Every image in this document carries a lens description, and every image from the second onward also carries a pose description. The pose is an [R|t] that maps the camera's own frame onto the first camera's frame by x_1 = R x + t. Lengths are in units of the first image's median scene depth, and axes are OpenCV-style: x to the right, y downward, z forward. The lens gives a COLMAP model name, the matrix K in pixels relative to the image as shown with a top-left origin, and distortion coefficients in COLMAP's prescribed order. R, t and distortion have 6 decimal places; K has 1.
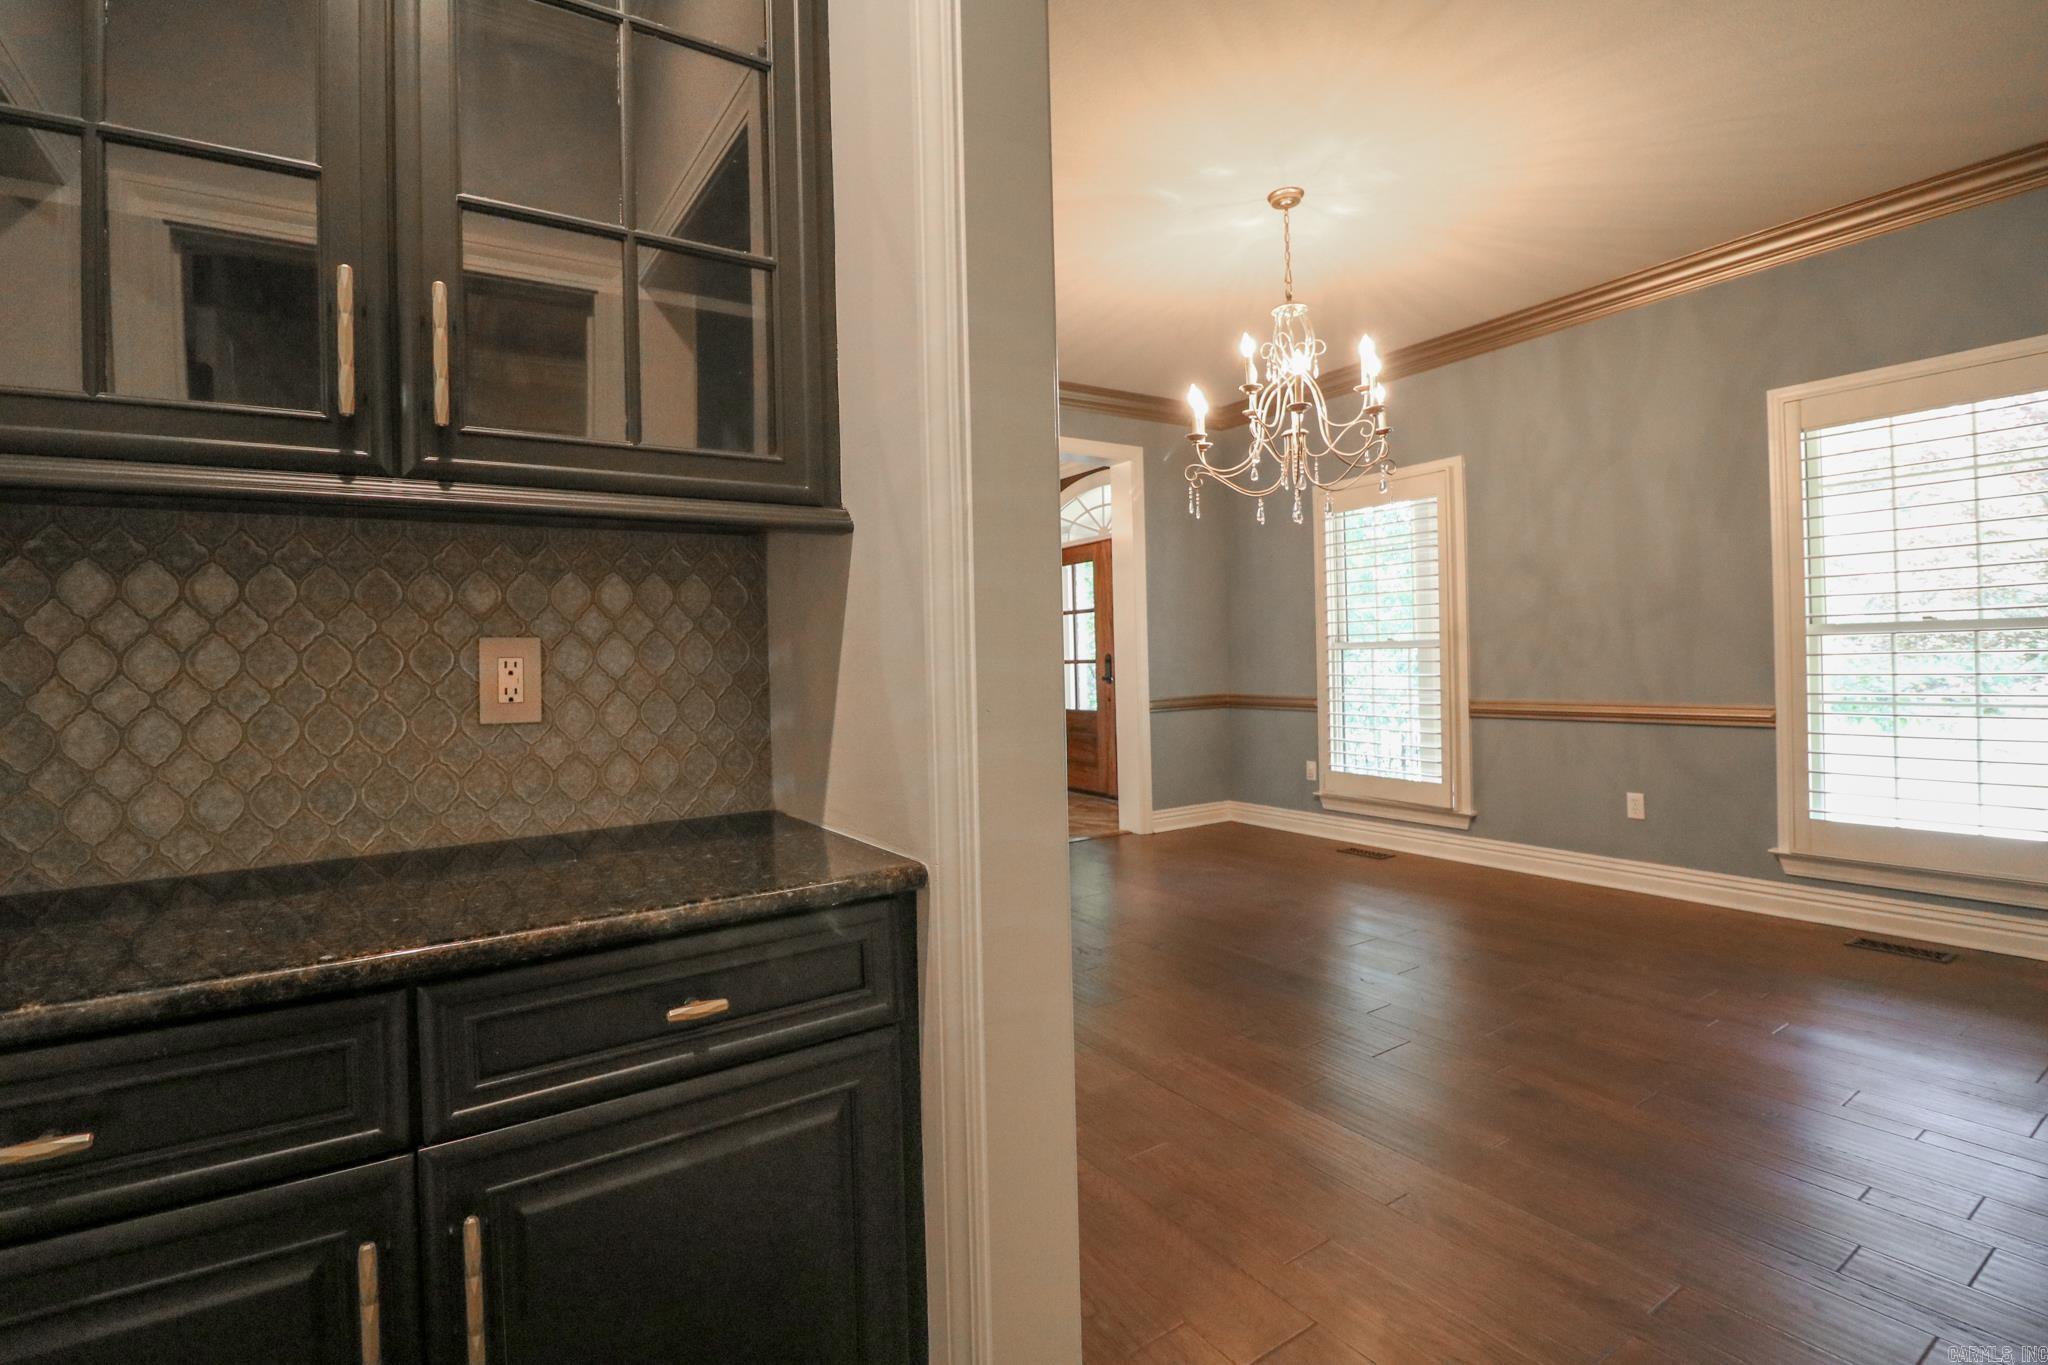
lens RADIAL K [[948.3, 0, 1019.5], [0, 948.3, 662.9], [0, 0, 1]] dist [-0.000013, -0.009181]
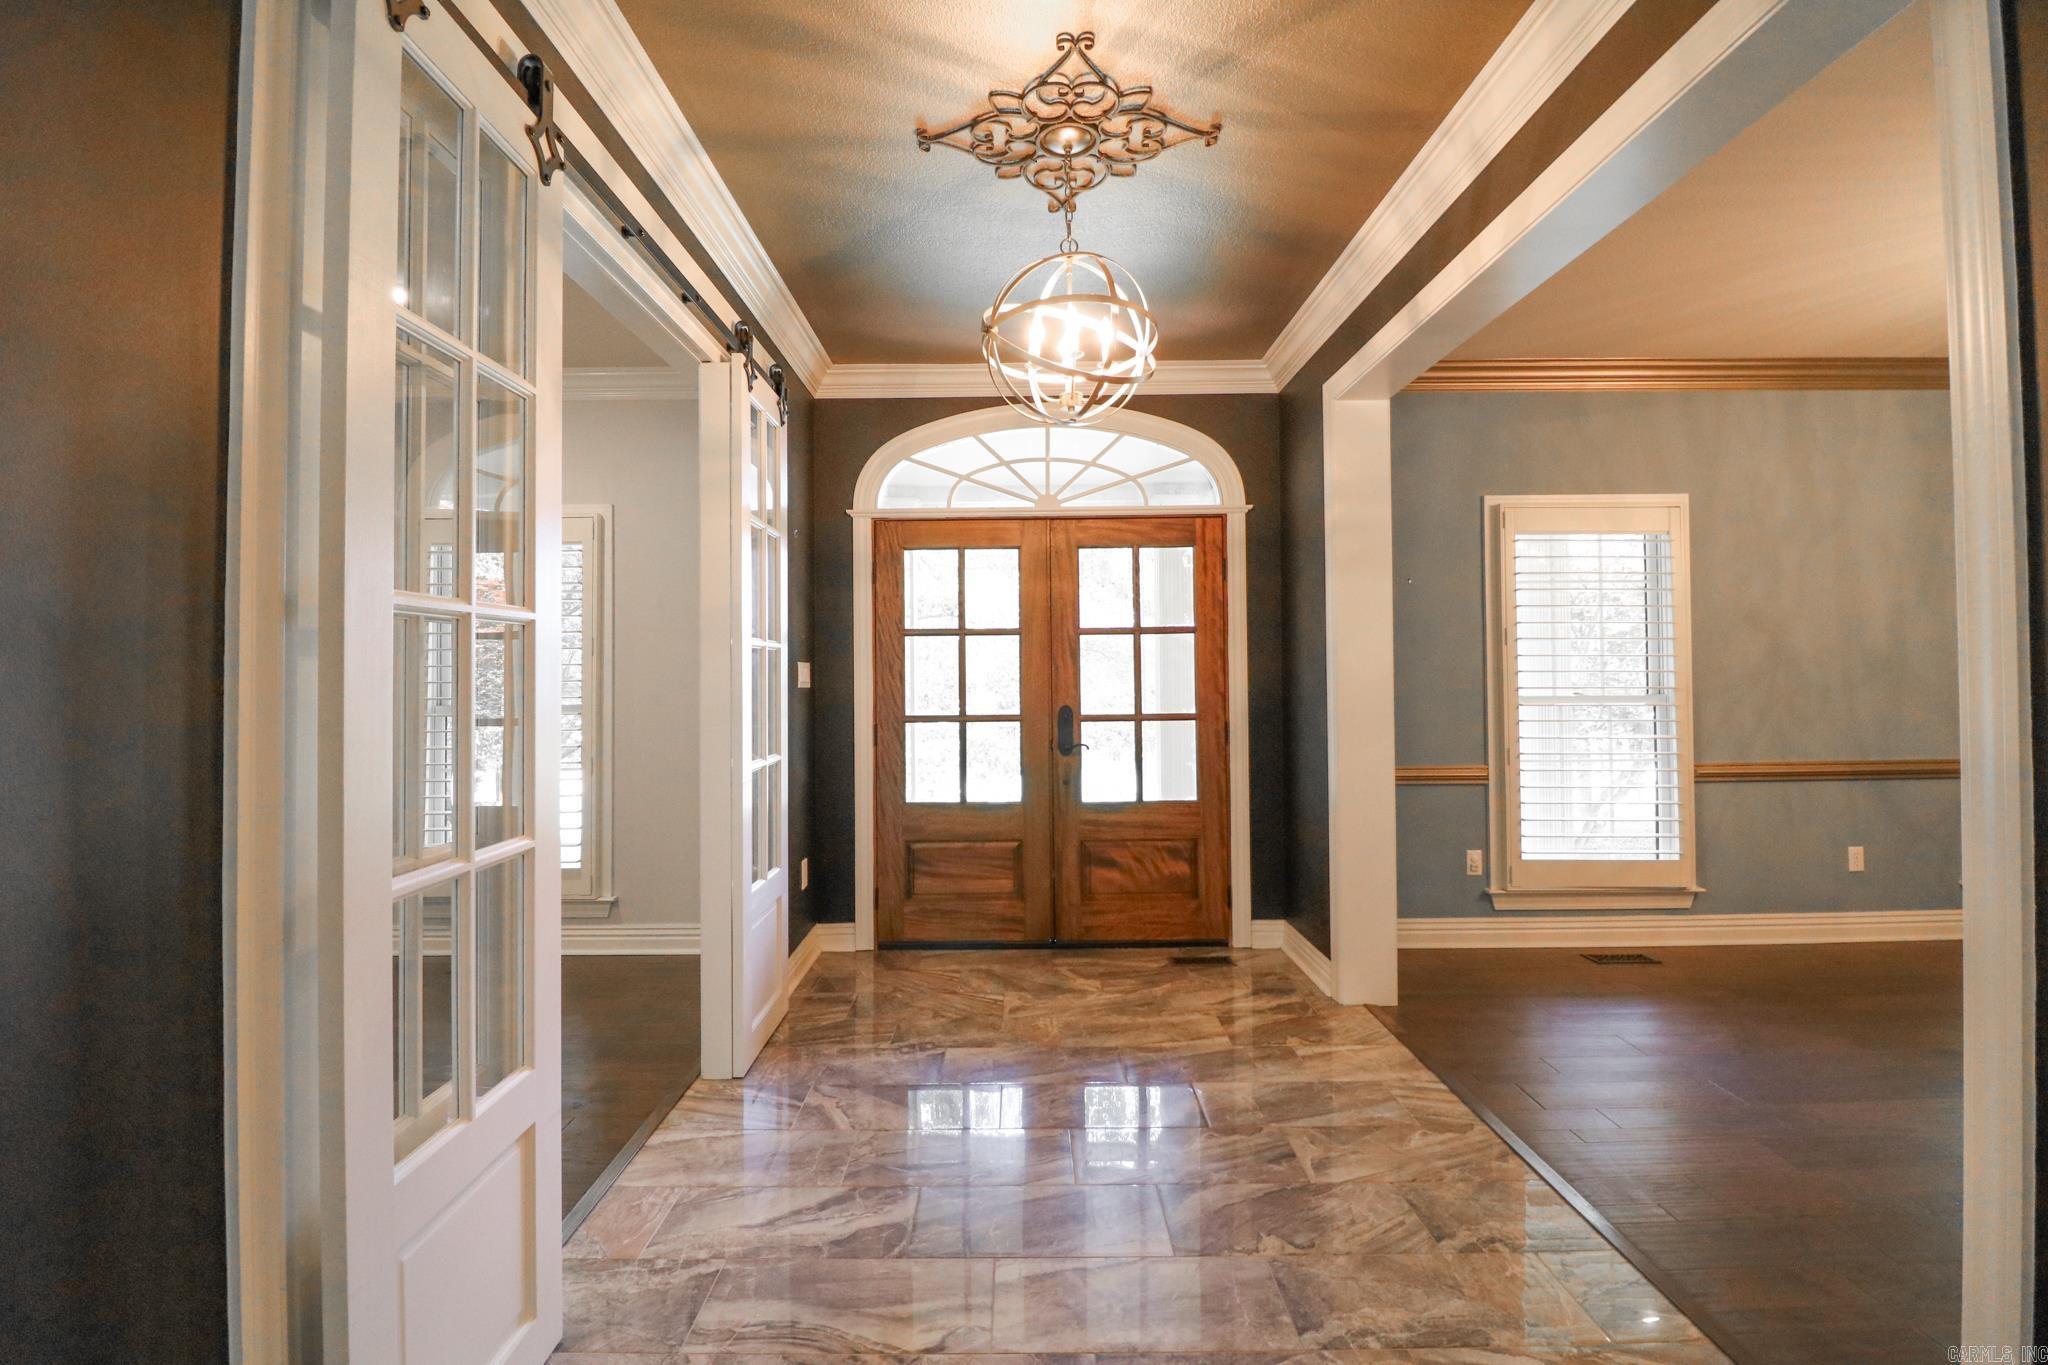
lens RADIAL K [[983.8, 0, 1009.8], [0, 983.8, 693.6], [0, 0, 1]] dist [0.004279, -0.028637]
pose [[0.555139, 0.036339, 0.830963, -0.682243], [-0.002162, 0.999105, -0.042247, 0.013809], [-0.831755, 0.021656, 0.554721, 1.048608]]
